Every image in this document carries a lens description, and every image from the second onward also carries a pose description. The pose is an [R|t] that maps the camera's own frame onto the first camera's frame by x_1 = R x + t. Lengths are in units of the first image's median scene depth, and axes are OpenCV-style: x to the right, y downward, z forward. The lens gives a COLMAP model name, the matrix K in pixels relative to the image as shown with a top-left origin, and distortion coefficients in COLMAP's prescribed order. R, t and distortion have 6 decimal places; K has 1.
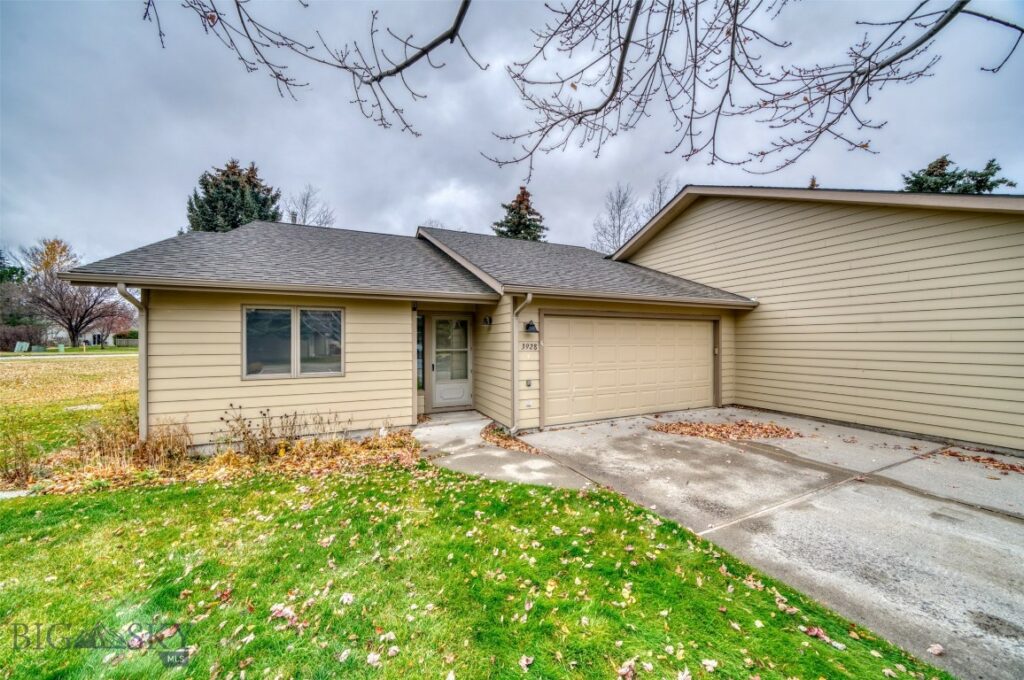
lens RADIAL K [[355.1, 0, 512.5], [0, 355.1, 340.4], [0, 0, 1]] dist [-0.021370, 0.000978]
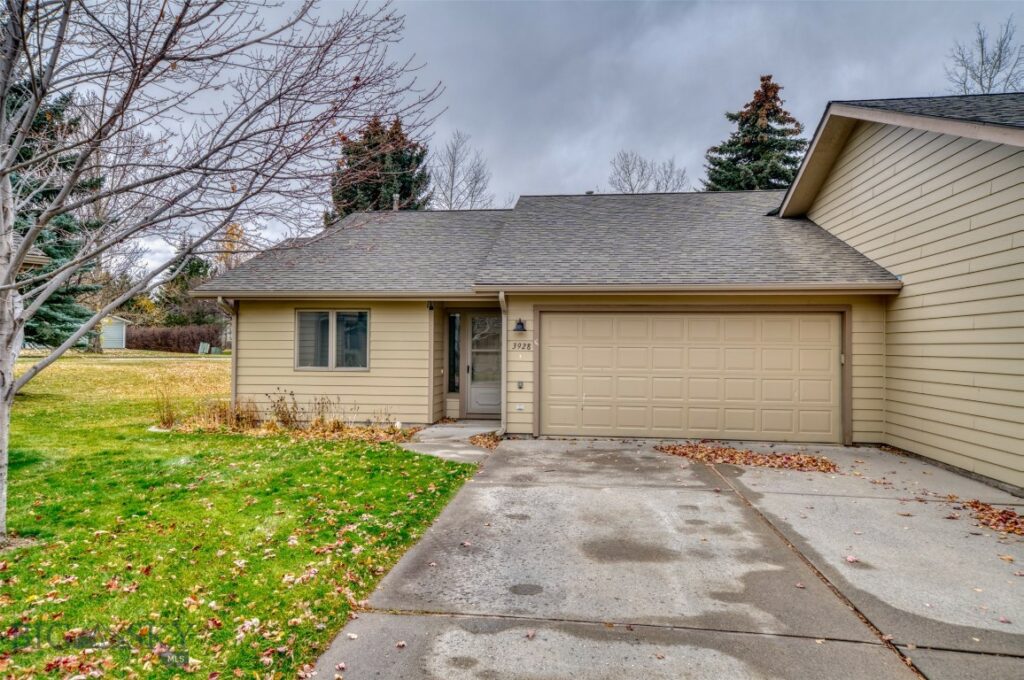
lens RADIAL K [[665.0, 0, 511.7], [0, 665.0, 342.0], [0, 0, 1]] dist [0.027164, -0.001999]
pose [[0.856308, 0.006302, -0.516427, 0.273831], [-0.010493, 0.999931, -0.005196, 0.004615], [0.516359, 0.009868, 0.856316, -0.152053]]
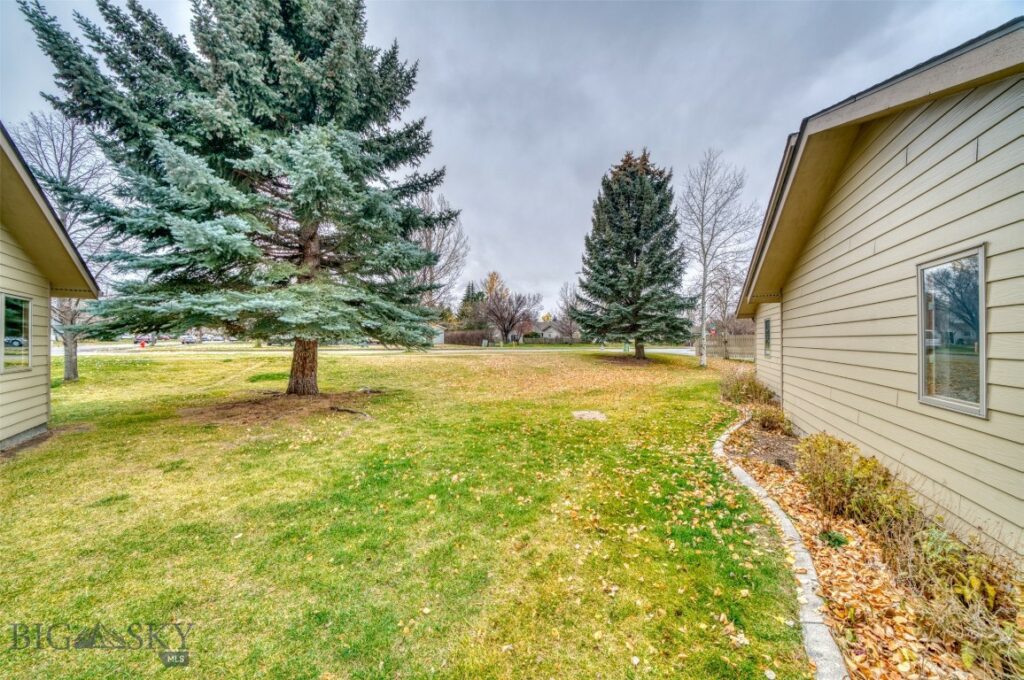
lens RADIAL K [[355.1, 0, 511.7], [0, 355.1, 340.1], [0, 0, 1]] dist [-0.021370, 0.000978]
pose [[0.650487, -0.000793, -0.759517, -0.282608], [0.003256, 0.999993, 0.001745, 0.004138], [0.759511, -0.003608, 0.650485, 0.117711]]
